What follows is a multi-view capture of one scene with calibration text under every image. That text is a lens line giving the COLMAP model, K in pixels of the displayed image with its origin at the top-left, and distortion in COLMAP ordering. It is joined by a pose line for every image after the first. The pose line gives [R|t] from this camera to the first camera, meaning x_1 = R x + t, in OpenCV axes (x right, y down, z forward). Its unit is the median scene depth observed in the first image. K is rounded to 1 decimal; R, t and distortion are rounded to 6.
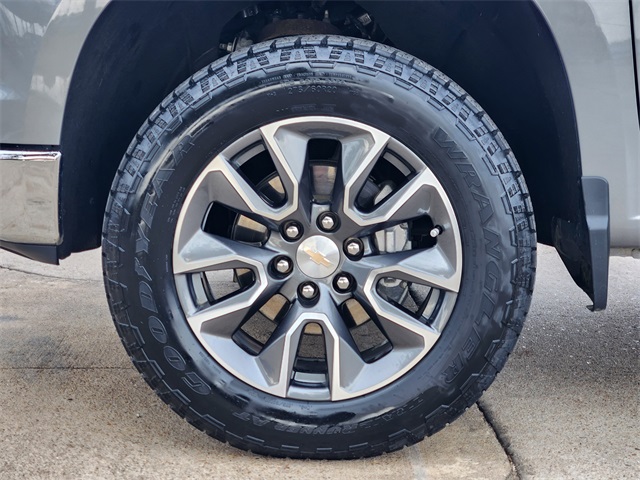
lens RADIAL K [[1201.0, 0, 320.0], [0, 1201.0, 240.0], [0, 0, 1]] dist [-0.506647, 4.817764]
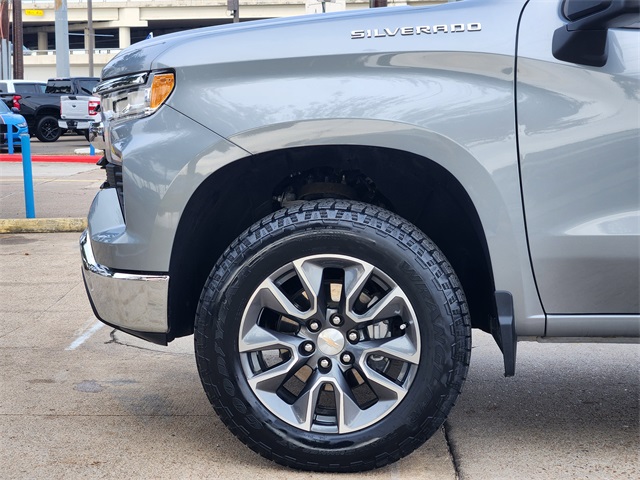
lens RADIAL K [[1201.0, 0, 320.0], [0, 1201.0, 240.0], [0, 0, 1]] dist [-0.506647, 4.817764]
pose [[0.996766, -0.003516, -0.080286, 0.112612], [-0.001317, 0.998194, -0.060060, -0.025365], [0.080352, 0.059971, 0.994961, -0.579759]]
